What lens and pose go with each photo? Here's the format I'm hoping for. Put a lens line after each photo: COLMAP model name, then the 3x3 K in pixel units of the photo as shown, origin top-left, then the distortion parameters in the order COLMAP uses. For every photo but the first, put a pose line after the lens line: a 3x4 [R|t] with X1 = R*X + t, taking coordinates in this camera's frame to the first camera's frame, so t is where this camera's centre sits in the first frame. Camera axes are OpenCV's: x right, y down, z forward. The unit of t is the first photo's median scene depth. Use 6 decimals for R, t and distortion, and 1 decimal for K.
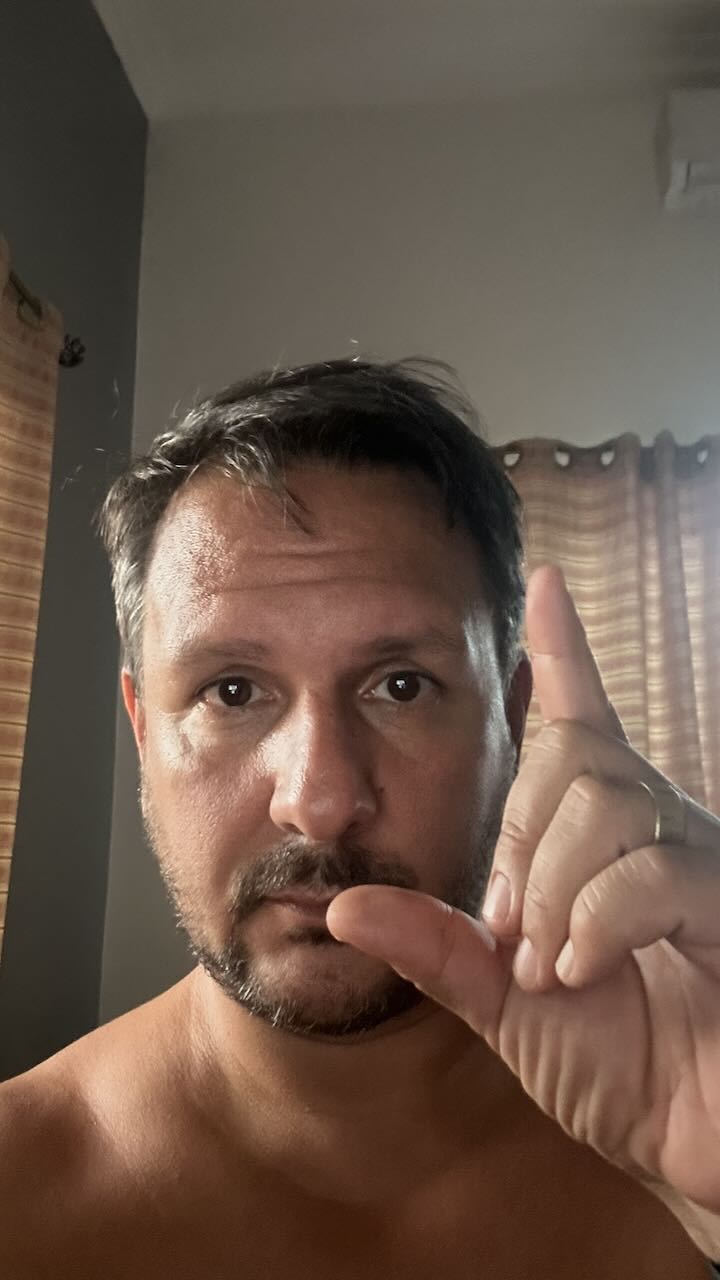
lens RADIAL K [[1216.5, 0, 359.4], [0, 1216.5, 639.2], [0, 0, 1]] dist [0.017236, 0.000000]
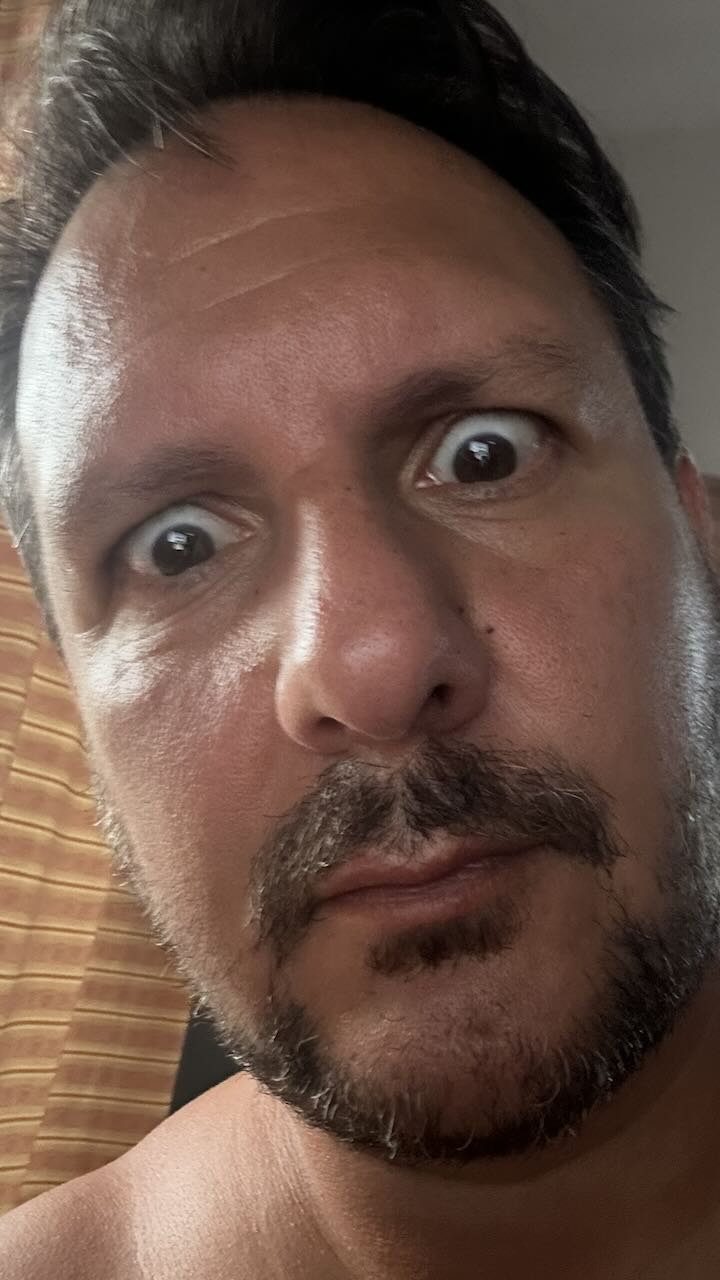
lens RADIAL K [[1216.5, 0, 360.8], [0, 1216.5, 641.1], [0, 0, 1]] dist [0.017236, 0.000000]
pose [[0.967801, -0.239375, -0.077853, 0.005469], [0.228419, 0.965119, -0.127948, 0.180070], [0.105765, 0.106045, 0.988720, 0.502339]]
